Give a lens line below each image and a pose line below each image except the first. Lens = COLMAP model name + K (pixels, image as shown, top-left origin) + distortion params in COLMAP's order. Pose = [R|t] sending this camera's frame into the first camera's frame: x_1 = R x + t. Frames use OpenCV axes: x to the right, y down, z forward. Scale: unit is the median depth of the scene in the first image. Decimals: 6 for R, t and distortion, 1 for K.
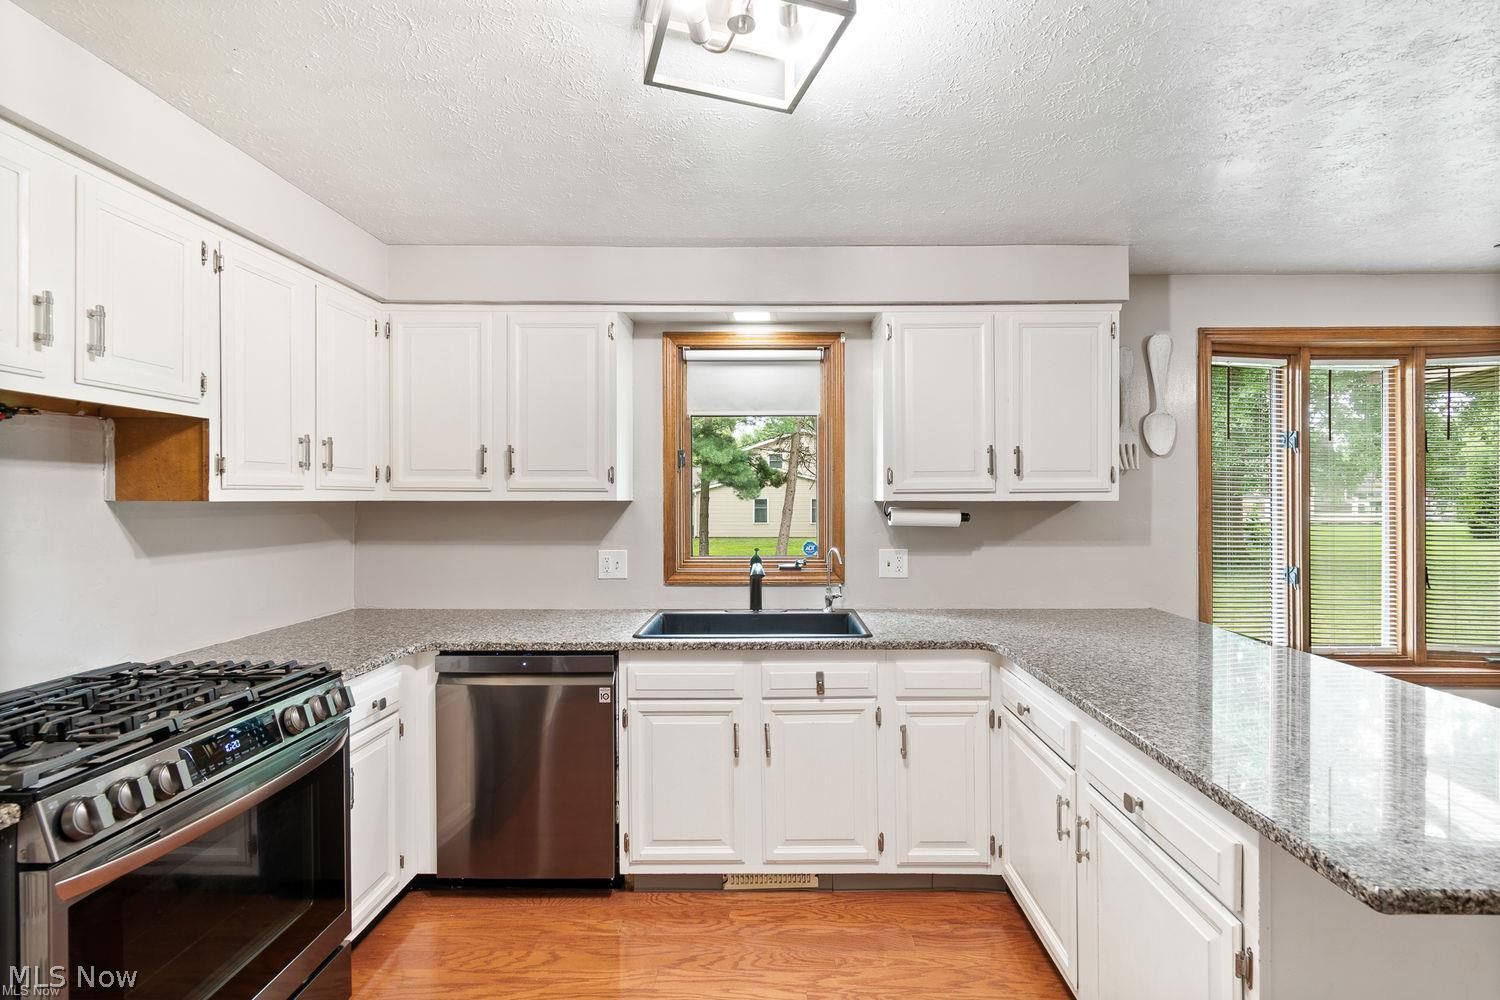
lens RADIAL K [[677.7, 0, 769.7], [0, 677.7, 501.7], [0, 0, 1]] dist [0.008190, -0.002208]
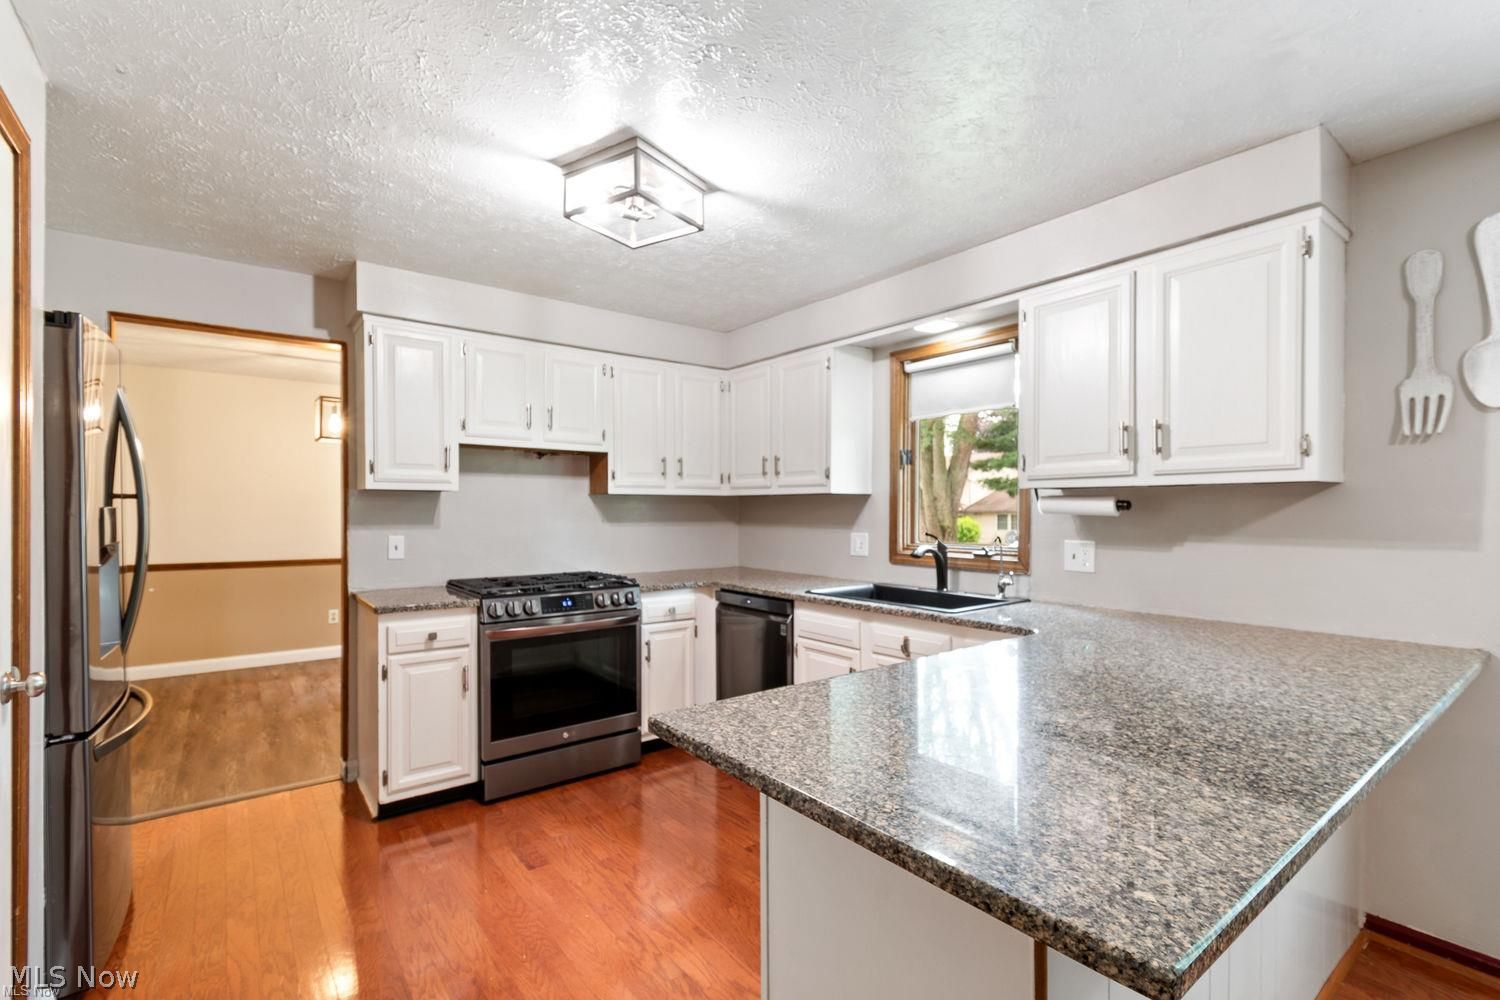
lens RADIAL K [[677.7, 0, 758.0], [0, 677.7, 515.9], [0, 0, 1]] dist [0.008190, -0.002208]
pose [[0.617183, 0.008839, -0.786770, 0.714479], [-0.004665, 0.999960, 0.007574, 0.033868], [0.786805, -0.001004, 0.617200, 0.081649]]
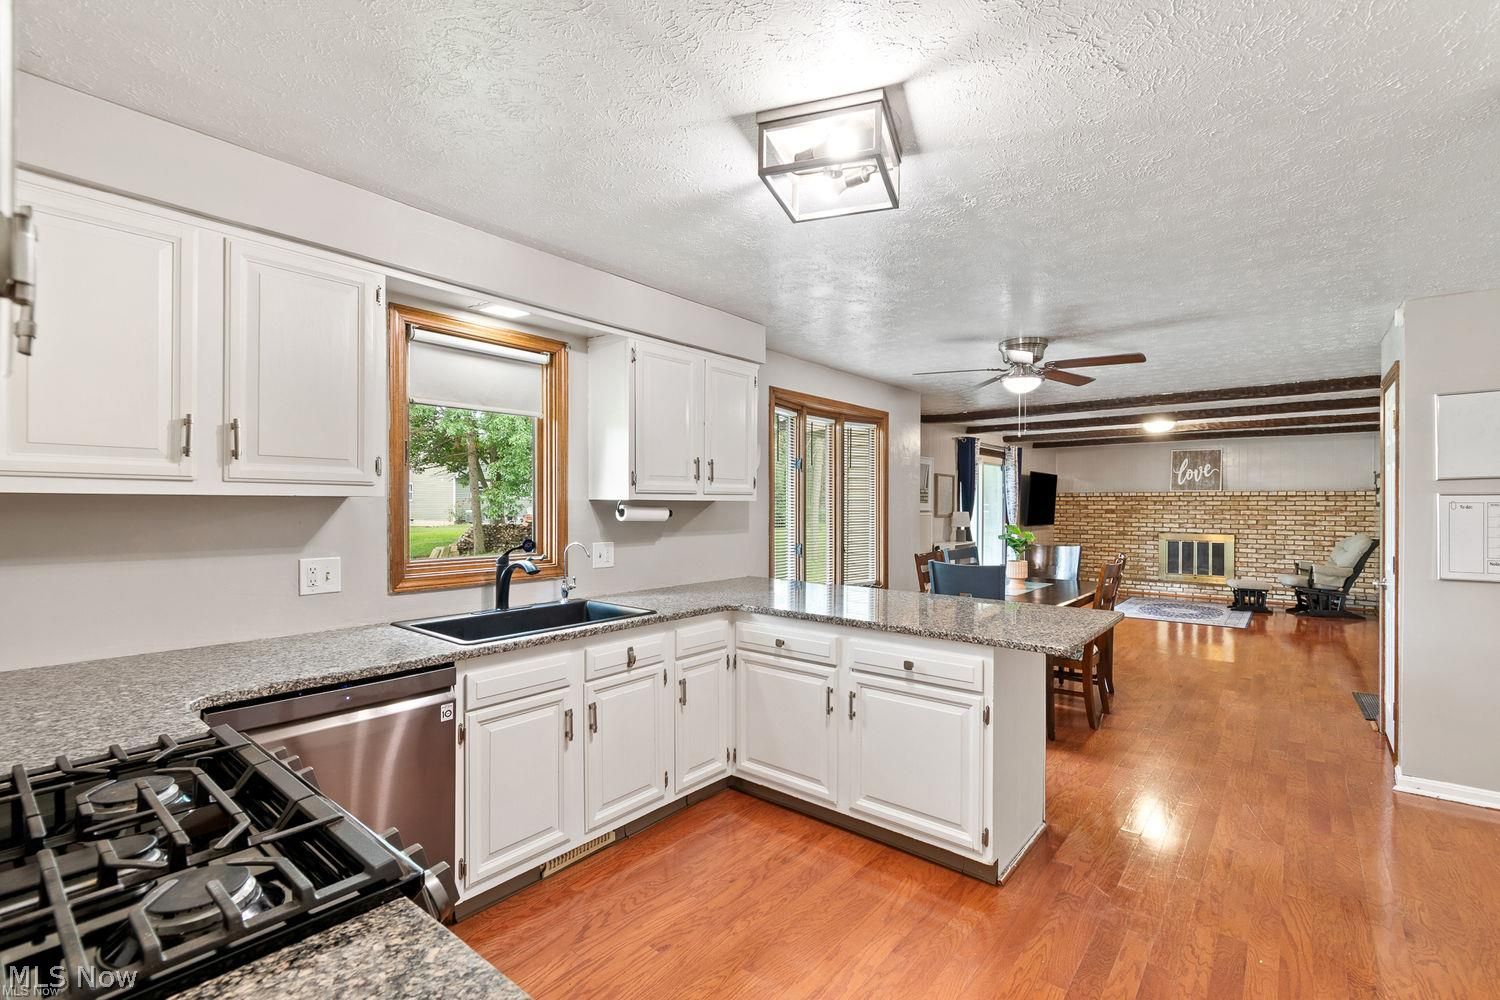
lens RADIAL K [[677.7, 0, 767.6], [0, 677.7, 504.1], [0, 0, 1]] dist [0.008190, -0.002208]
pose [[0.615231, 0.003708, 0.788338, -0.601504], [-0.004307, 0.999990, -0.001342, 0.007238], [-0.788335, -0.002570, 0.615241, 0.094922]]
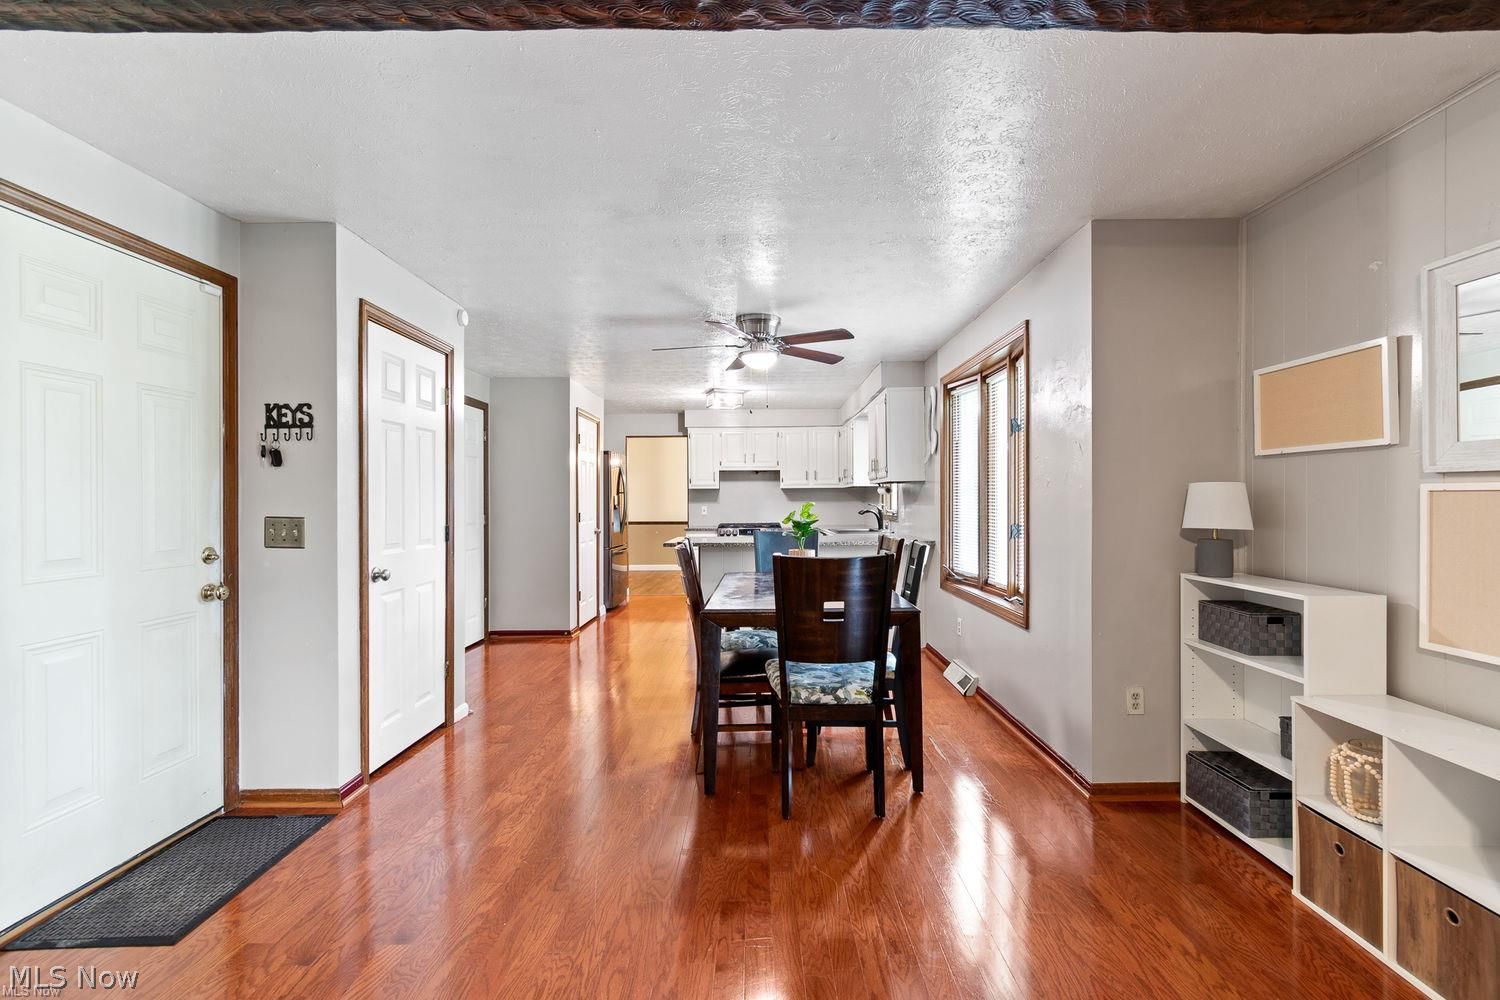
lens RADIAL K [[677.7, 0, 752.0], [0, 677.7, 507.2], [0, 0, 1]] dist [0.008190, -0.002208]
pose [[-0.005792, -0.000903, -0.999983, 2.733309], [0.006727, 0.999977, -0.000942, 0.095424], [0.999961, -0.006732, -0.005786, 0.607191]]
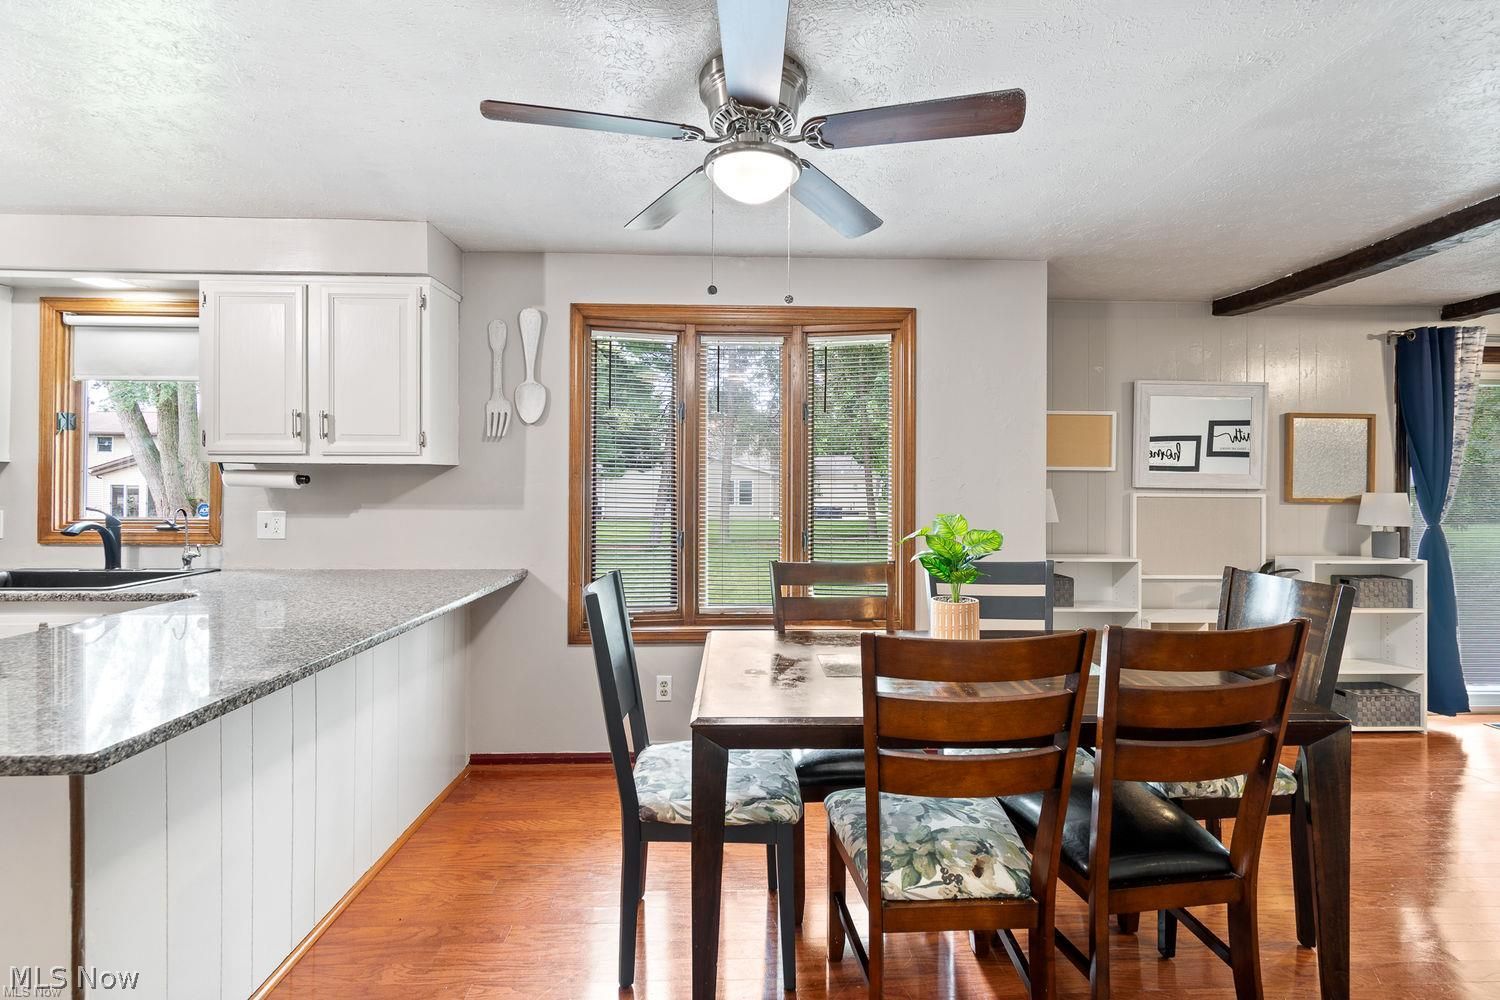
lens RADIAL K [[677.7, 0, 750.2], [0, 677.7, 484.1], [0, 0, 1]] dist [0.008190, -0.002208]
pose [[0.999390, 0.007511, 0.034119, 0.970934], [-0.007399, 0.999967, -0.003428, 0.030043], [-0.034143, 0.003174, 0.999412, -0.068548]]
